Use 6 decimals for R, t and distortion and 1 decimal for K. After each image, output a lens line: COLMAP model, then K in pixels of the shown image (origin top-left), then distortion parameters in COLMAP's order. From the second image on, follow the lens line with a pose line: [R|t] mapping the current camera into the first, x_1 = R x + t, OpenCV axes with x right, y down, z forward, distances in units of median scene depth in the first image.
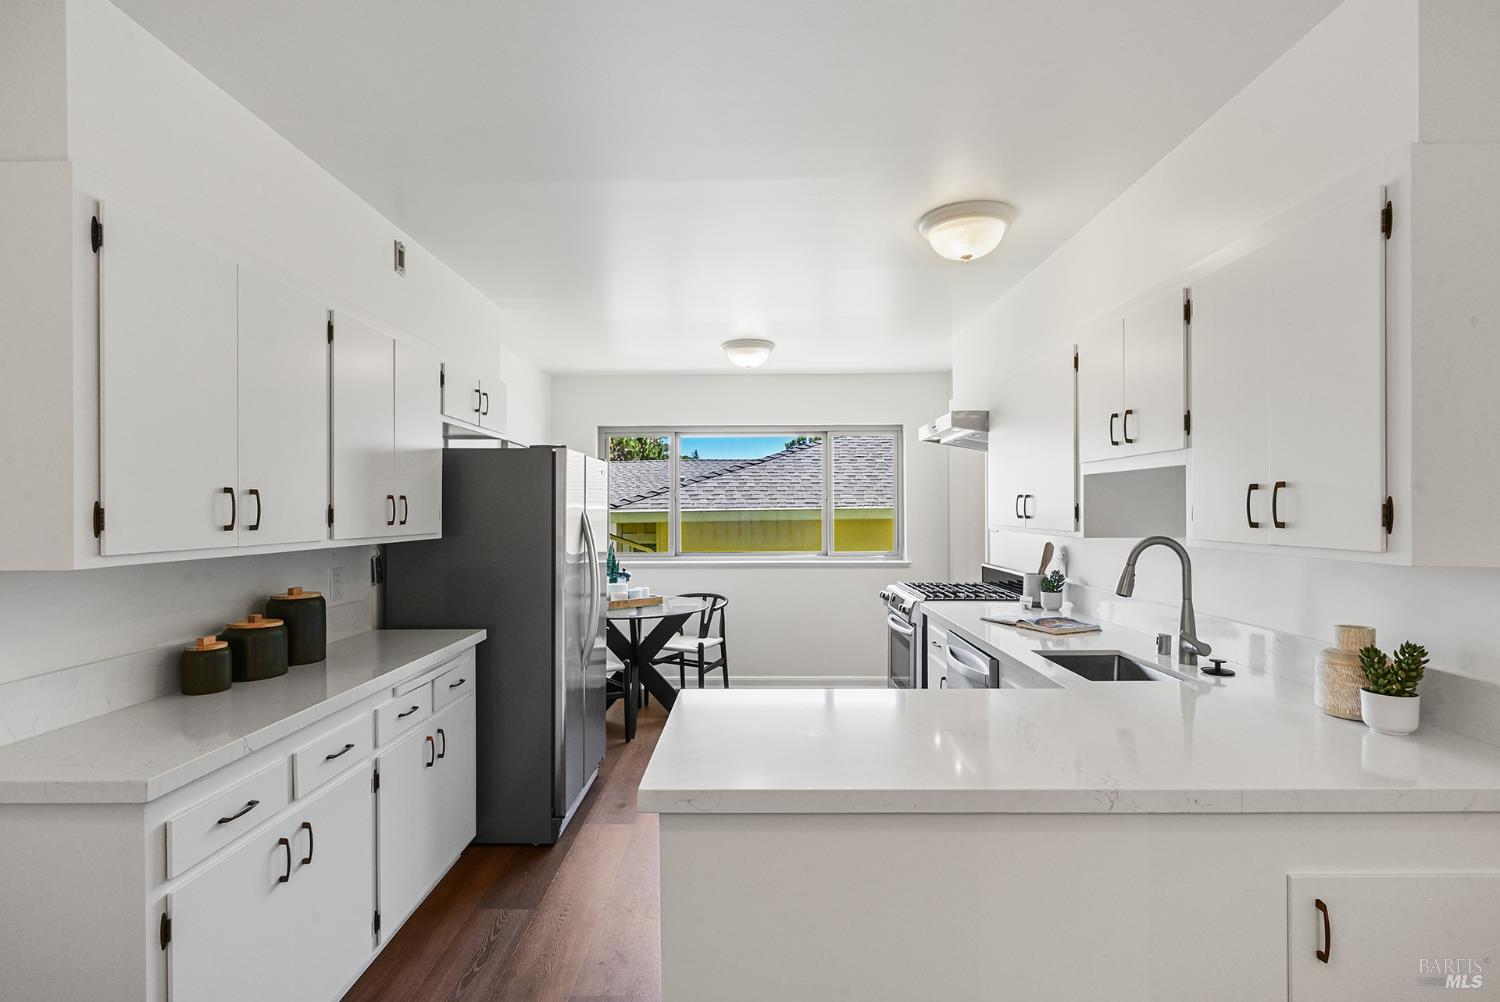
lens RADIAL K [[735.4, 0, 744.7], [0, 735.4, 509.7], [0, 0, 1]] dist [0.001209, 0.000665]
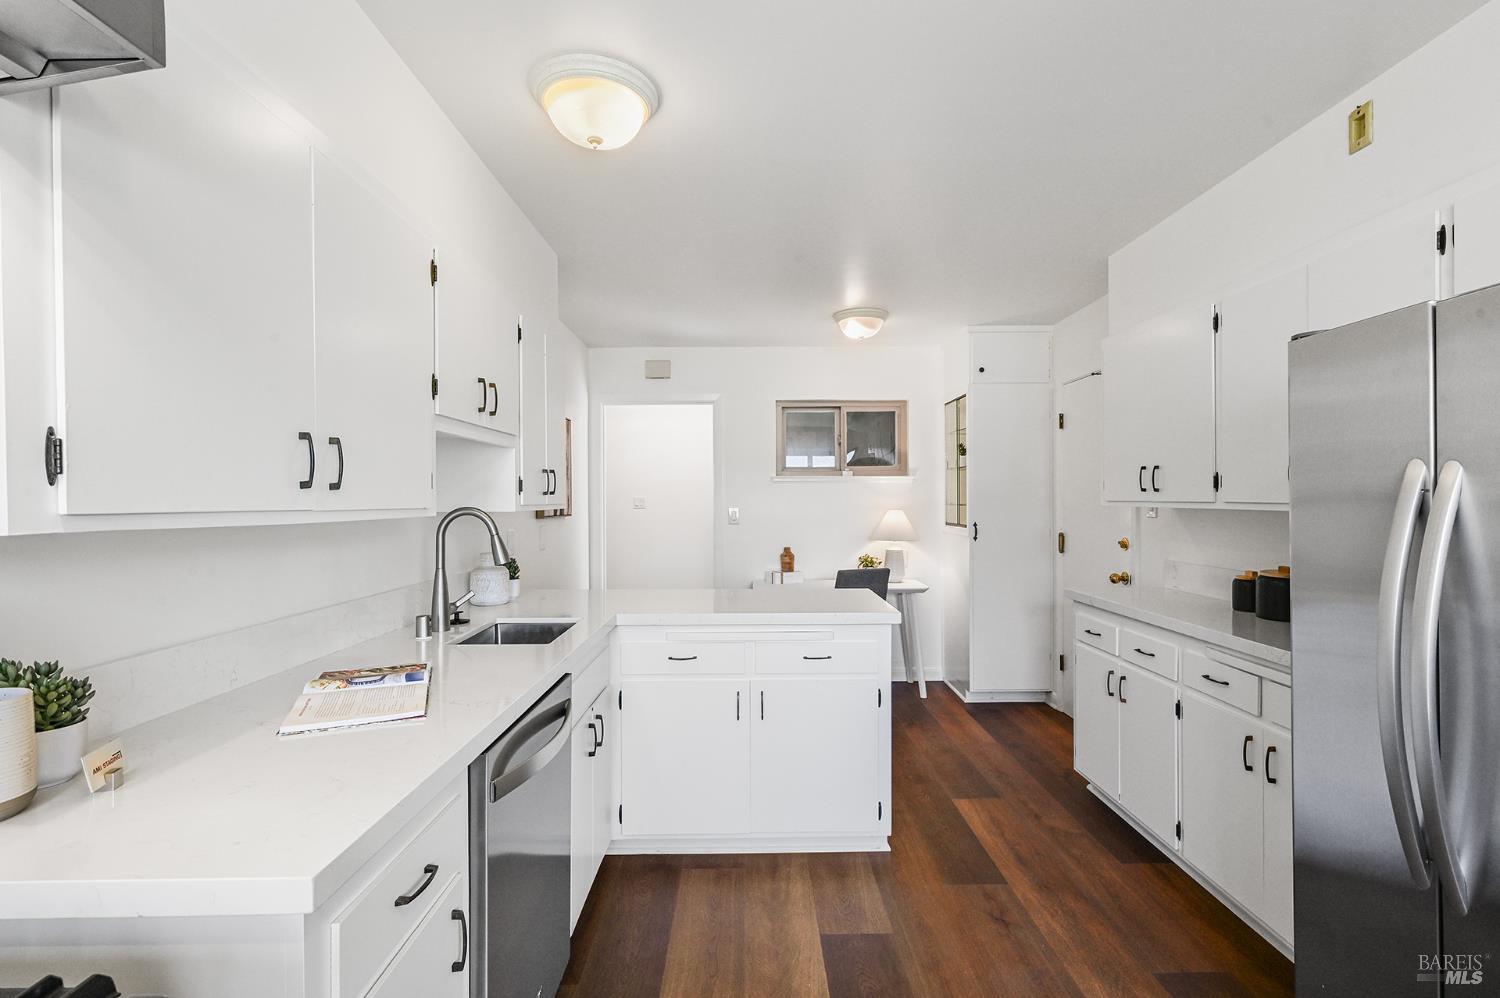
lens RADIAL K [[682.0, 0, 751.1], [0, 682.0, 498.6], [0, 0, 1]] dist [-0.001820, -0.000334]
pose [[-0.999444, 0.003794, -0.033118, 0.169259], [0.003829, 0.999992, -0.001001, 0.029850], [0.033114, -0.001127, -0.999451, 1.718735]]
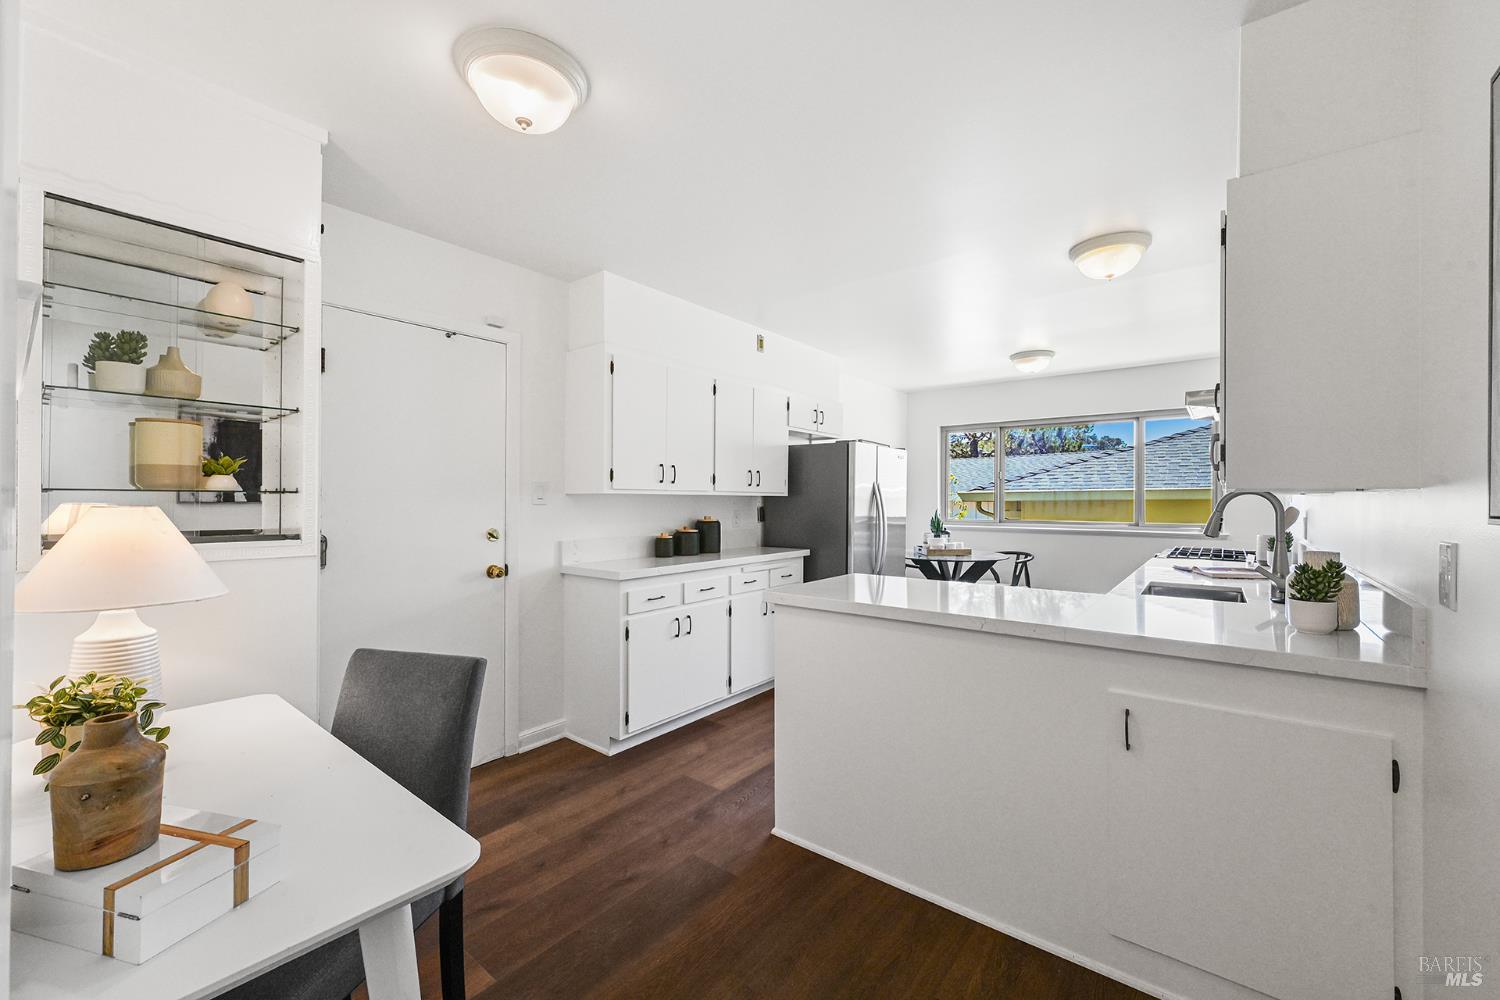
lens RADIAL K [[590.2, 0, 756.2], [0, 590.2, 497.3], [0, 0, 1]] dist [0.000000, 0.000225]
pose [[0.797477, 0.004338, -0.603334, 0.436563], [-0.005781, 0.999983, -0.000451, 0.049479], [0.603322, 0.003848, 0.797488, -0.199906]]
